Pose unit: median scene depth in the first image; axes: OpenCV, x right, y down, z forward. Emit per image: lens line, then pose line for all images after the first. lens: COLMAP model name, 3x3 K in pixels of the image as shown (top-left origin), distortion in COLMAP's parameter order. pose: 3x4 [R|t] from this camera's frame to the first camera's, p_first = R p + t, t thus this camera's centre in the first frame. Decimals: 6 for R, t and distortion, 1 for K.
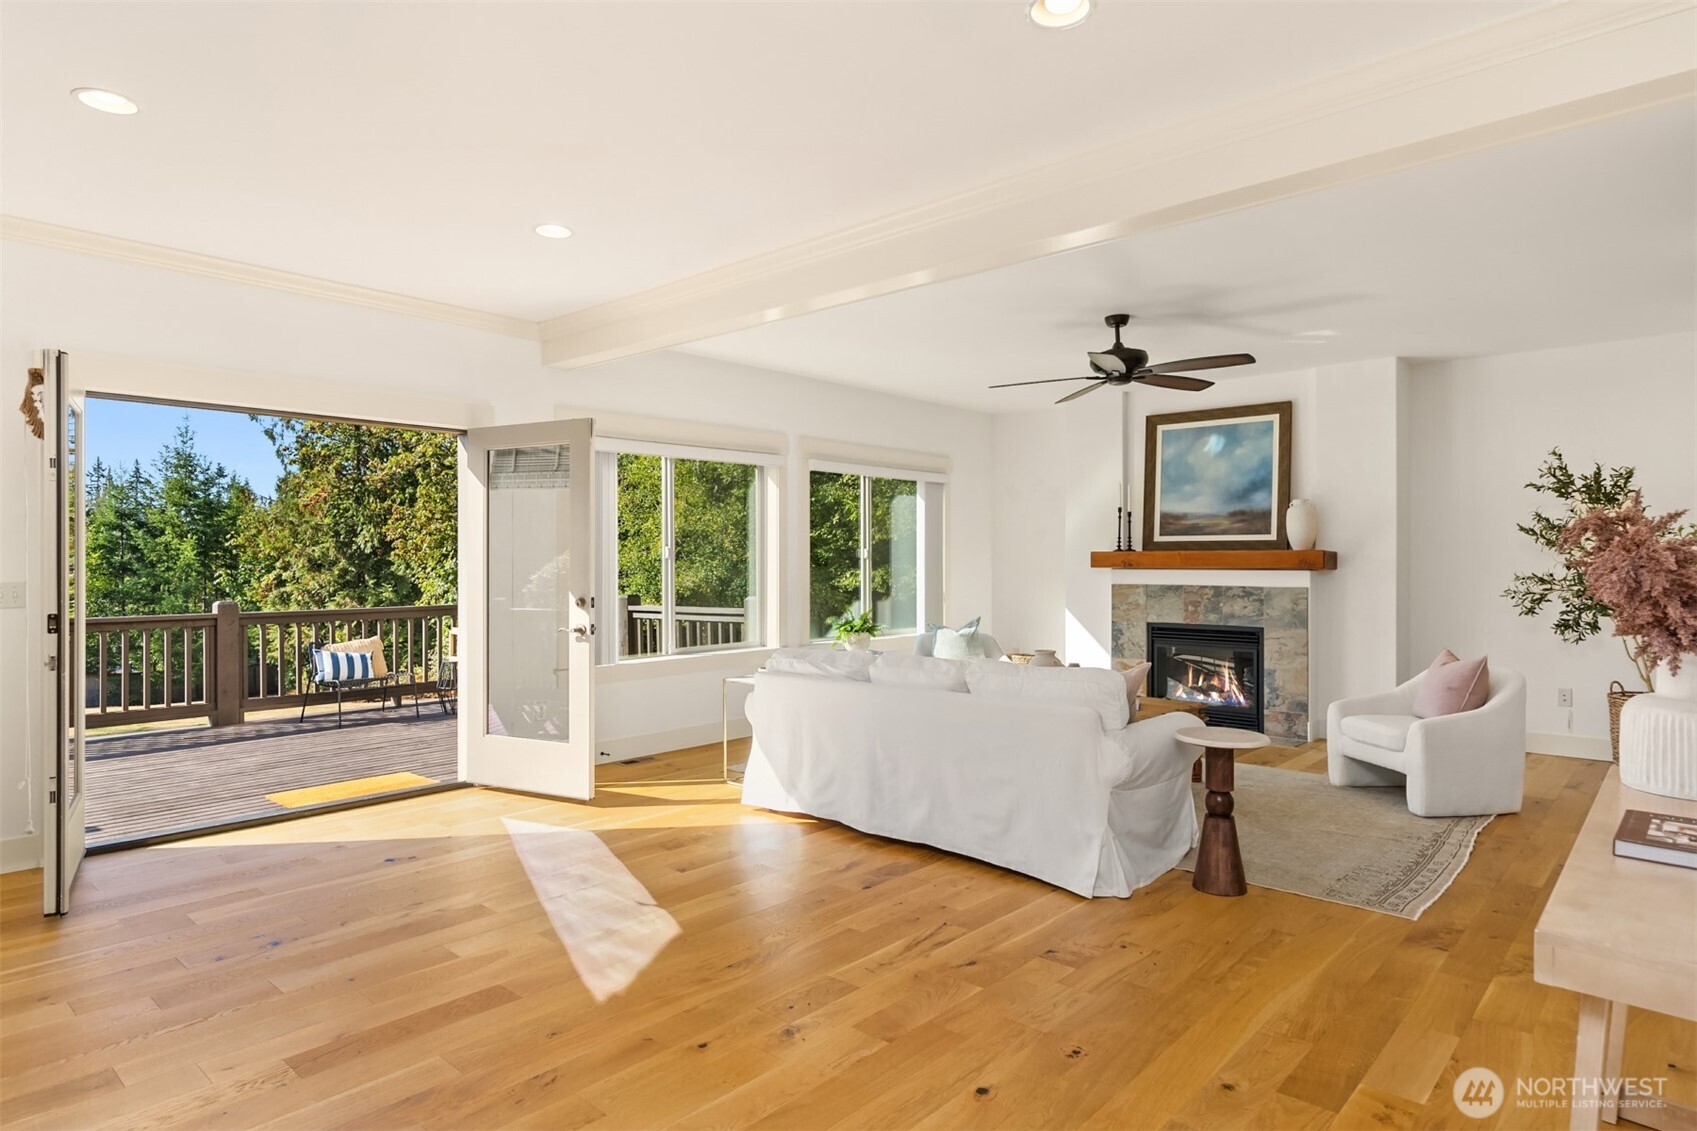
lens RADIAL K [[966.9, 0, 833.1], [0, 966.9, 567.3], [0, 0, 1]] dist [0.006358, -0.000303]
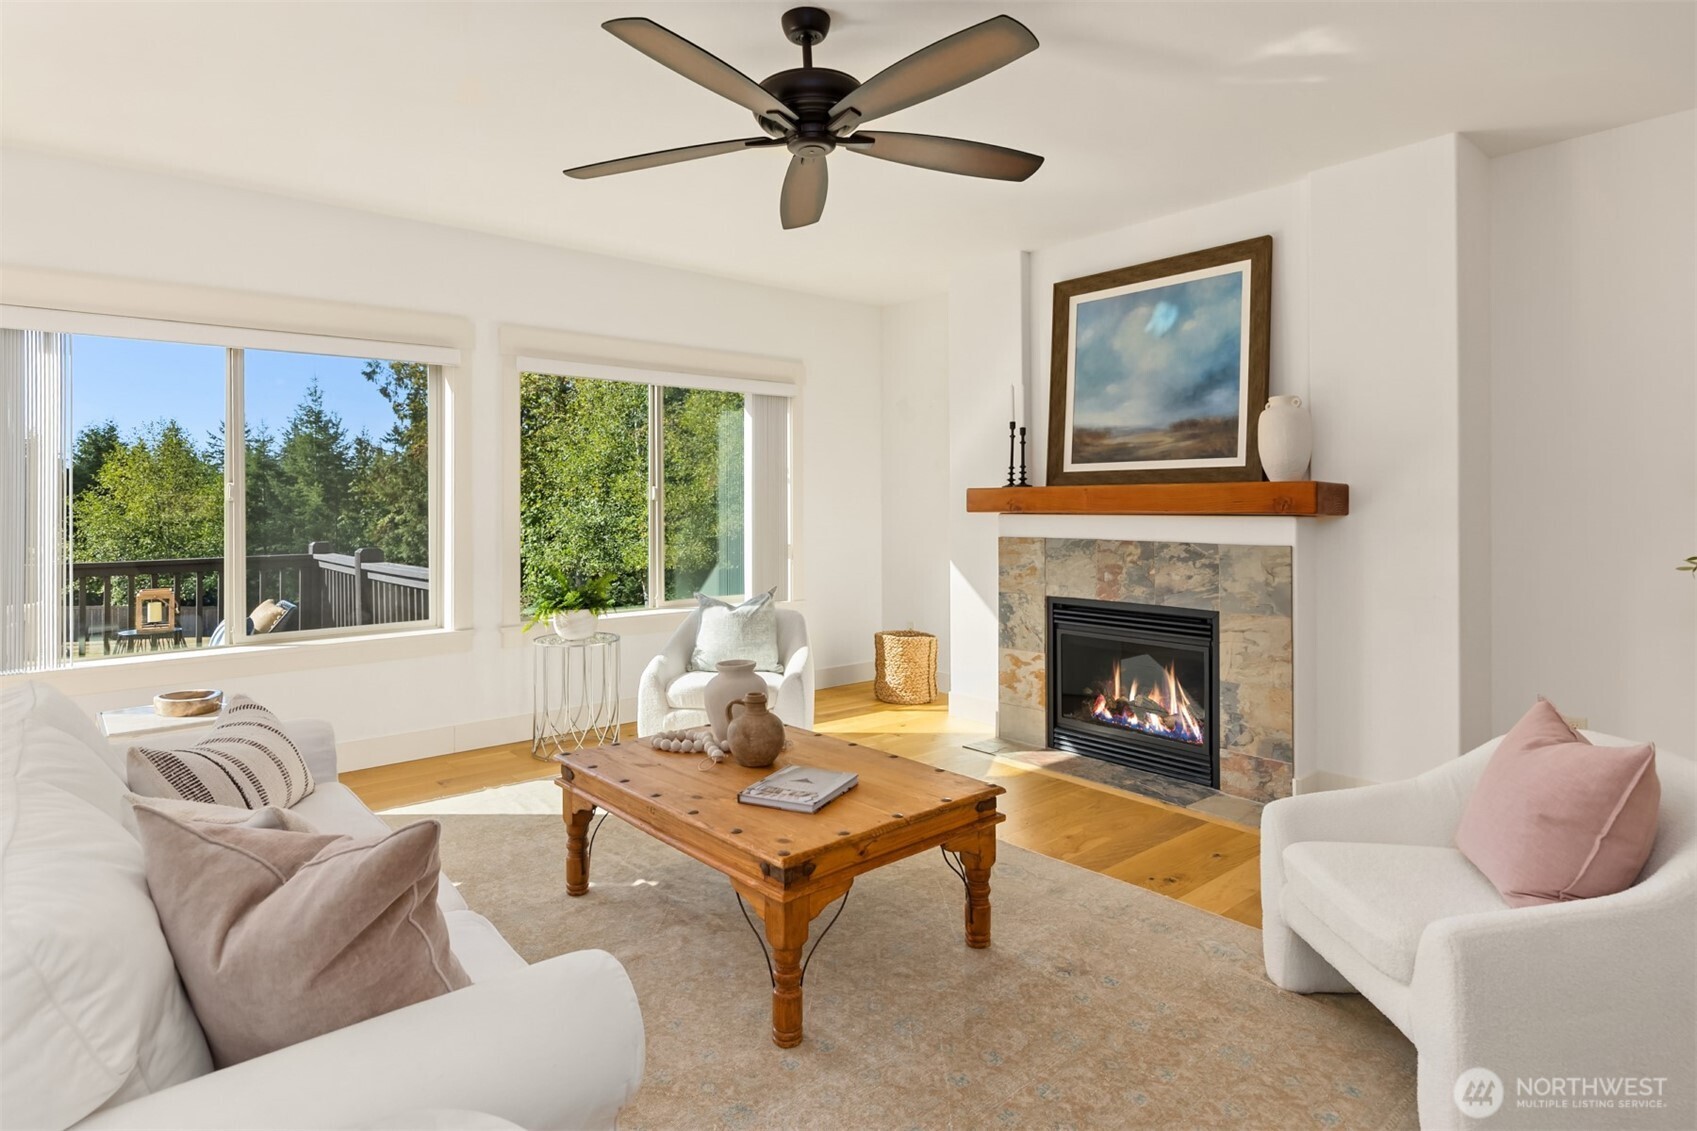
lens RADIAL K [[858.2, 0, 815.3], [0, 858.2, 505.5], [0, 0, 1]] dist [0.004133, -0.000127]
pose [[0.985524, -0.003861, -0.169494, 0.270732], [0.003077, 0.999983, -0.004889, -0.001652], [0.169510, 0.004297, 0.985519, 0.405384]]
